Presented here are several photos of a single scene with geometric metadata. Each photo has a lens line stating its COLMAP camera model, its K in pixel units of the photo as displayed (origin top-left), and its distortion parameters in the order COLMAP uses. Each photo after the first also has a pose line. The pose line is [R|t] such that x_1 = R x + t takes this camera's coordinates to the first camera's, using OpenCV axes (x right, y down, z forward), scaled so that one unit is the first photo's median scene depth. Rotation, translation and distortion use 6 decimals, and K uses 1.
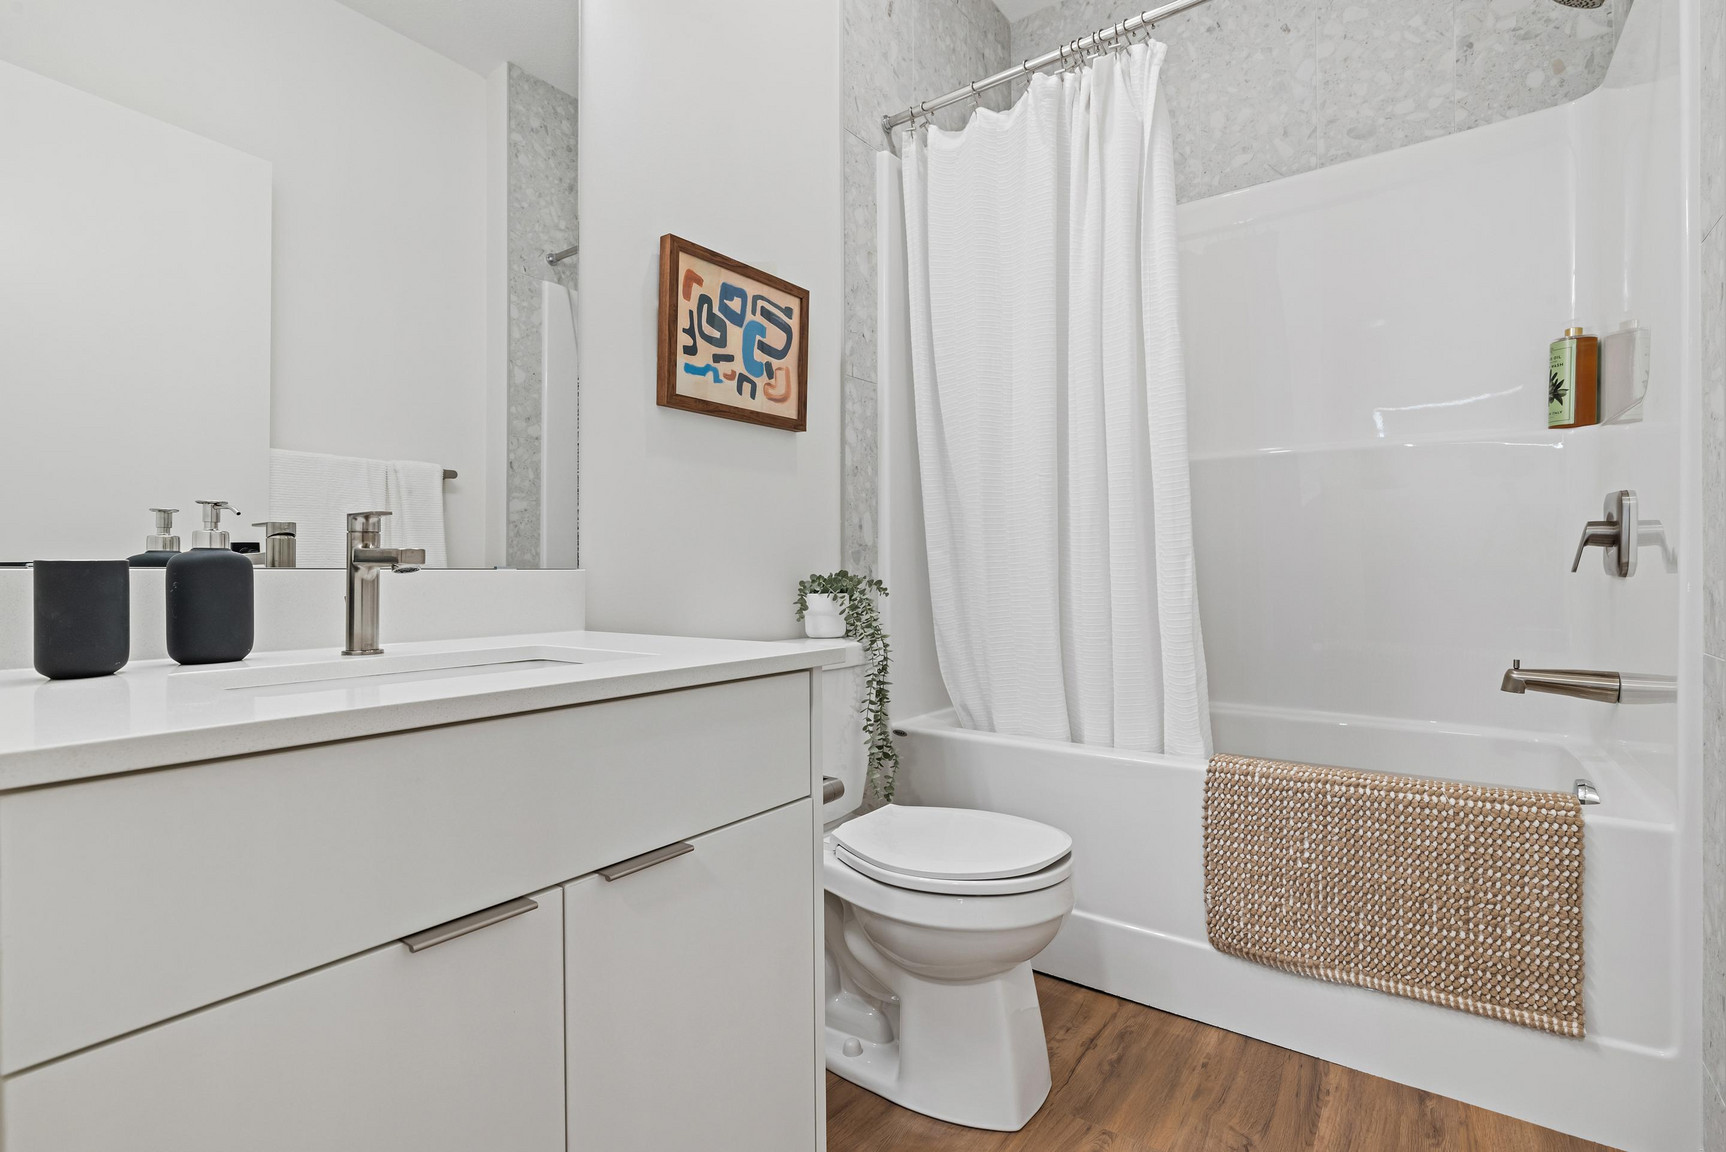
lens RADIAL K [[802.5, 0, 866.3], [0, 802.5, 577.2], [0, 0, 1]] dist [-0.011589, 0.003777]
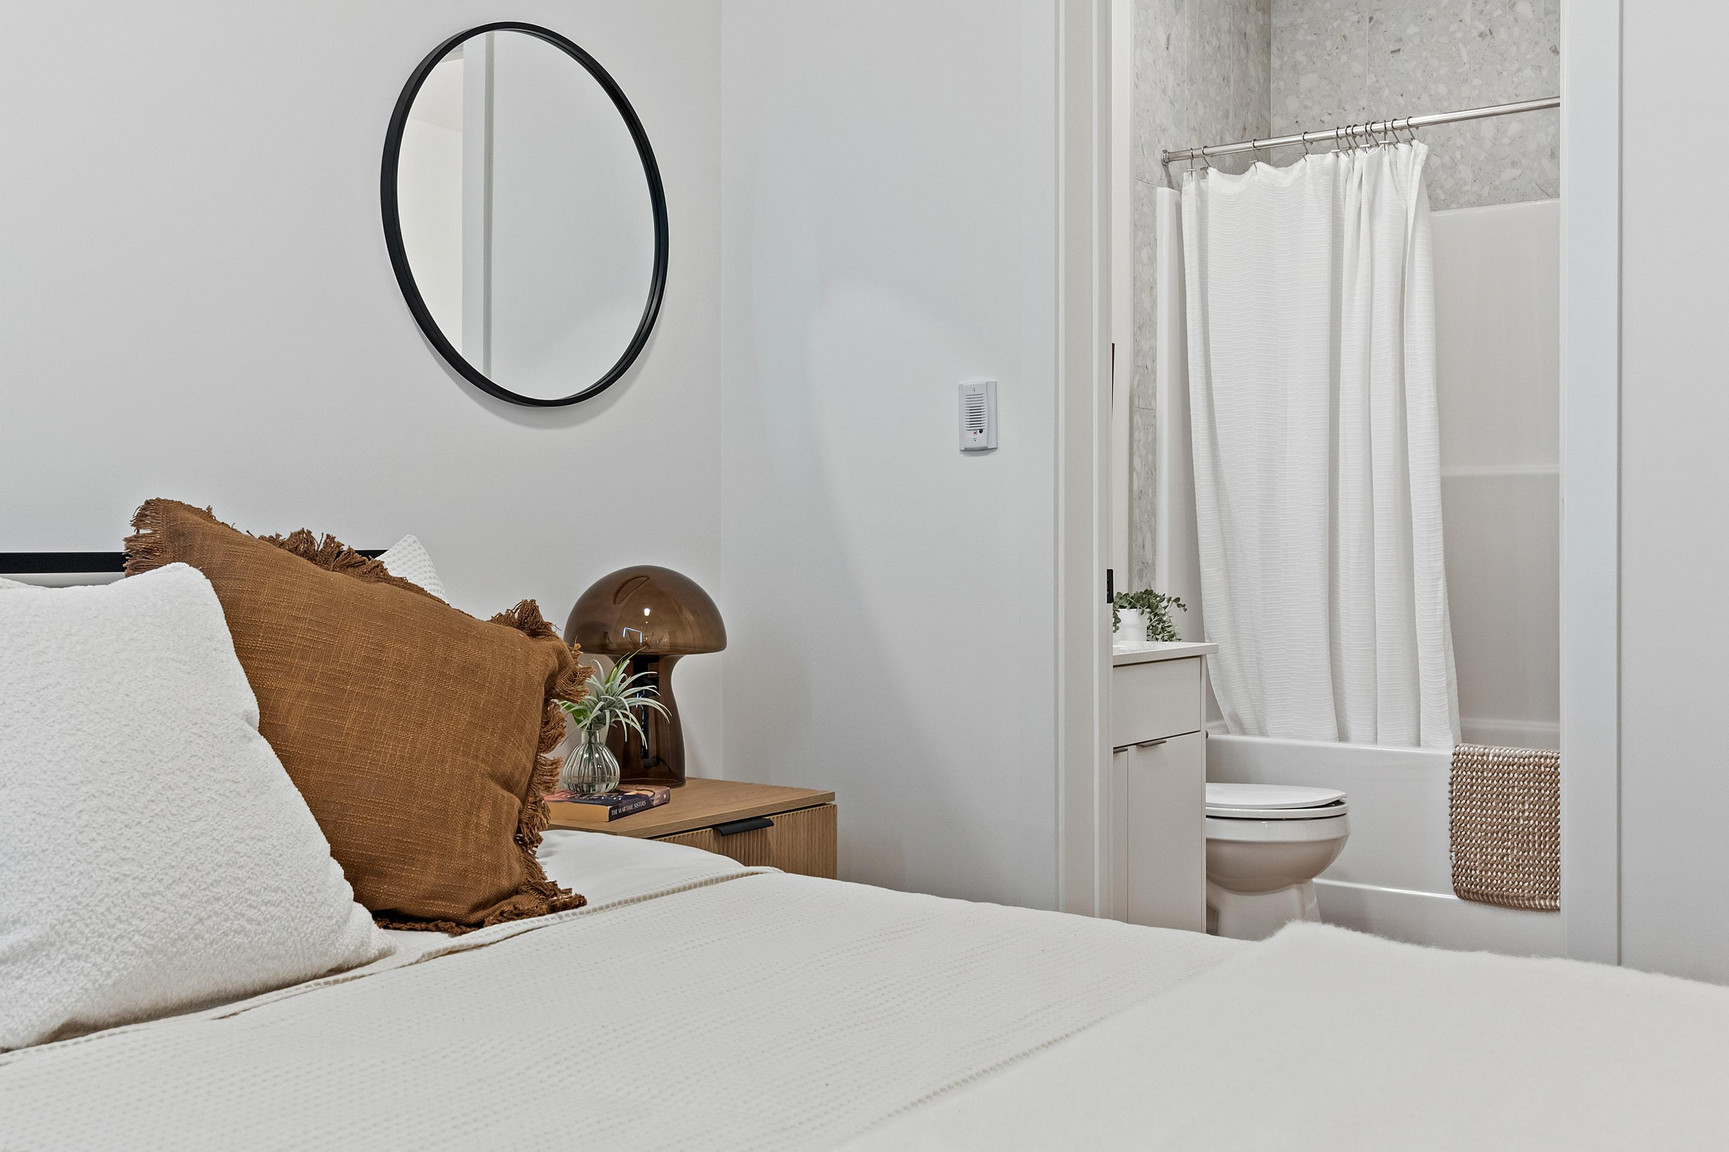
lens RADIAL K [[1783.1, 0, 862.8], [0, 1783.1, 573.3], [0, 0, 1]] dist [0.027695, 0.000000]
pose [[0.999756, 0.004942, 0.021549, -0.446041], [-0.005137, 0.999947, 0.008965, -0.046971], [-0.021503, -0.009074, 0.999728, -1.421210]]
